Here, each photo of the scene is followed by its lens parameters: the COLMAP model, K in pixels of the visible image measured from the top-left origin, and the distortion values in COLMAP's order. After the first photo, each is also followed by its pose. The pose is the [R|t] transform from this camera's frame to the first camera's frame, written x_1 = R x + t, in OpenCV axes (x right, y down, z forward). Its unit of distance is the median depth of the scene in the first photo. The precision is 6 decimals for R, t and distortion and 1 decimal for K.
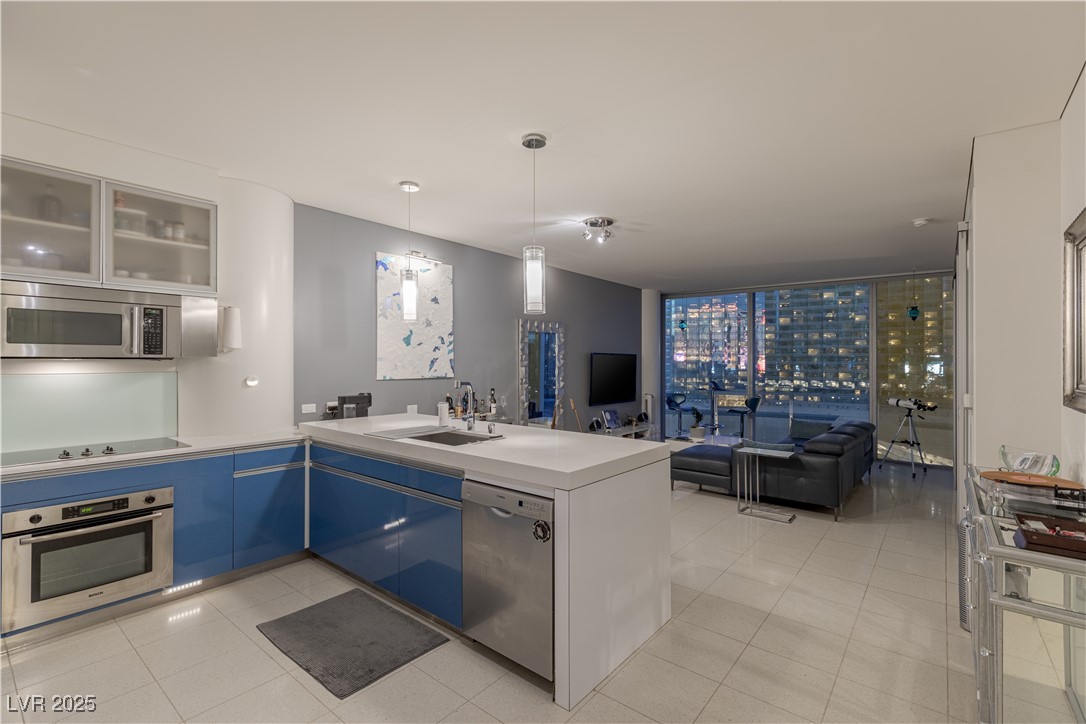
lens RADIAL K [[492.7, 0, 532.6], [0, 492.7, 350.4], [0, 0, 1]] dist [0.008543, -0.002435]
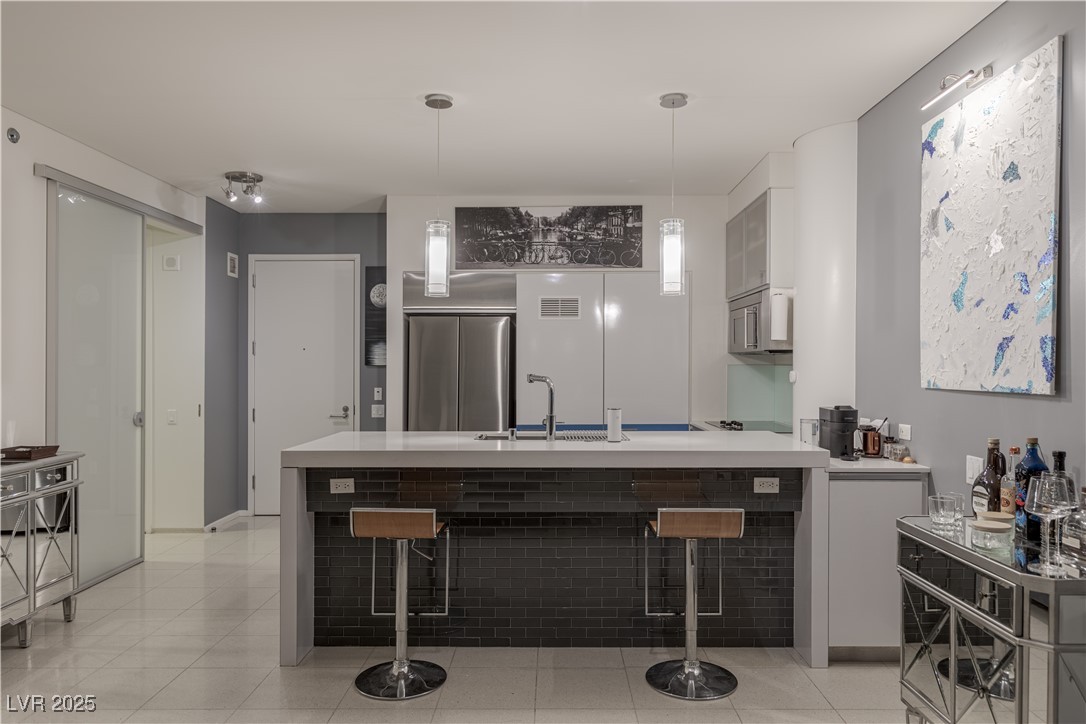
lens RADIAL K [[736.7, 0, 551.5], [0, 736.7, 358.0], [0, 0, 1]] dist [-0.002297, 0.005676]
pose [[-0.773936, -0.006128, -0.633234, 0.245088], [0.010294, 0.999699, -0.022254, 0.024585], [0.633180, -0.023742, -0.773640, 0.747639]]
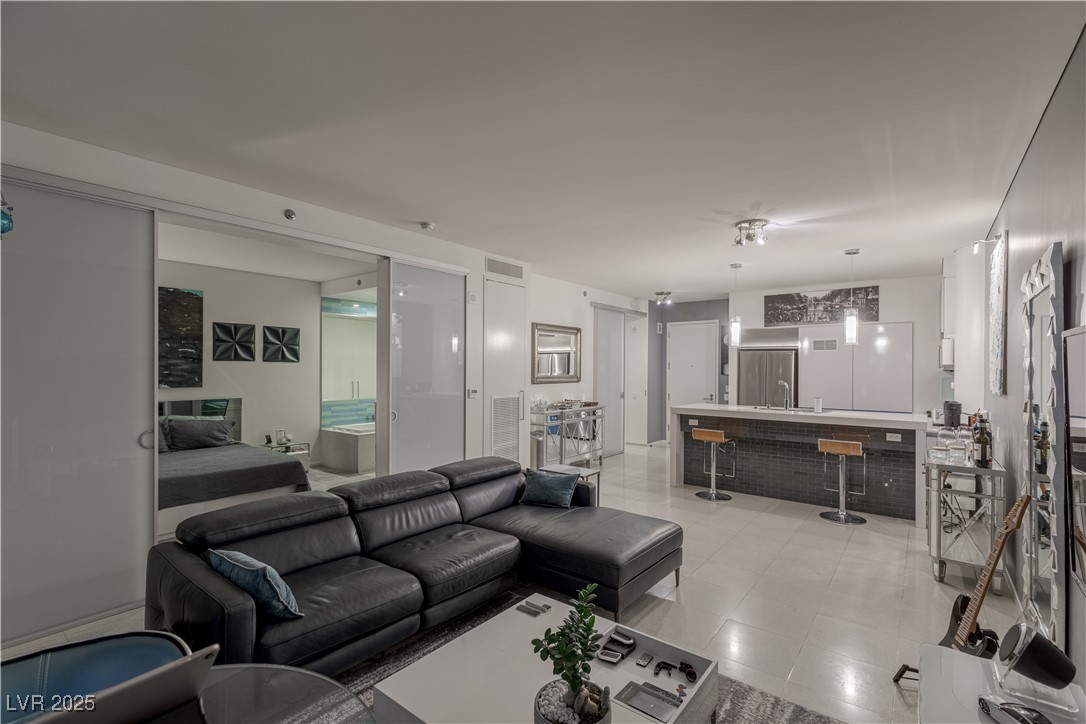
lens RADIAL K [[492.7, 0, 550.8], [0, 492.7, 362.5], [0, 0, 1]] dist [0.008543, -0.002435]
pose [[-0.999060, -0.012225, -0.041577, 0.313562], [-0.010962, 0.999476, -0.030472, 0.023082], [0.041928, -0.029987, -0.998671, 1.066969]]
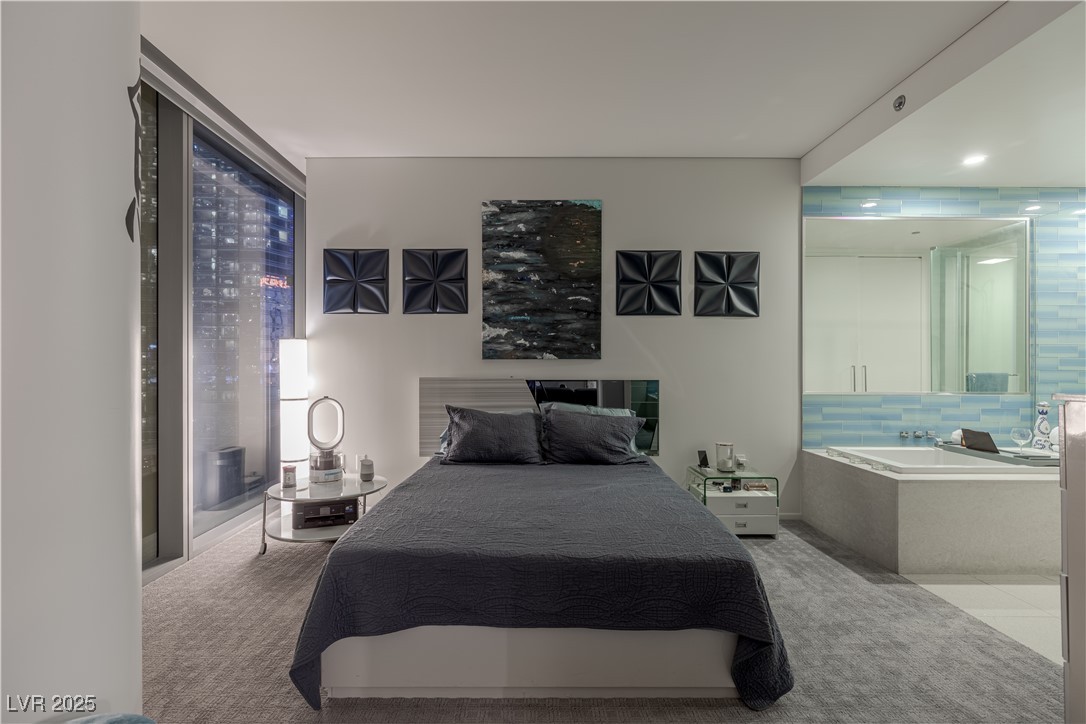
lens RADIAL K [[523.0, 0, 522.8], [0, 523.0, 364.4], [0, 0, 1]] dist [-0.001782, -0.001539]
pose [[-0.642271, -0.012454, 0.766376, 0.489196], [-0.024210, 0.999699, -0.004044, 0.051545], [-0.766095, -0.021151, -0.642379, 0.657452]]
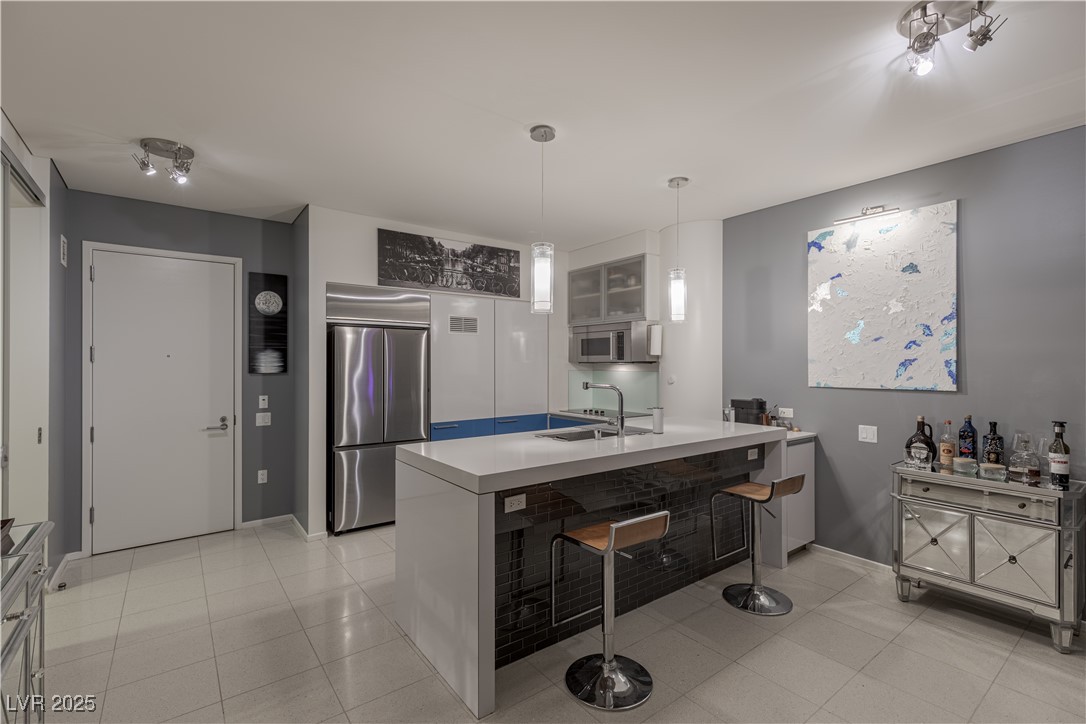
lens RADIAL K [[492.7, 0, 551.1], [0, 492.7, 359.7], [0, 0, 1]] dist [0.008543, -0.002435]
pose [[-0.221915, -0.012073, -0.974991, 0.333991], [0.016832, 0.999727, -0.016210, 0.012047], [0.974921, -0.020009, -0.221652, 0.426249]]
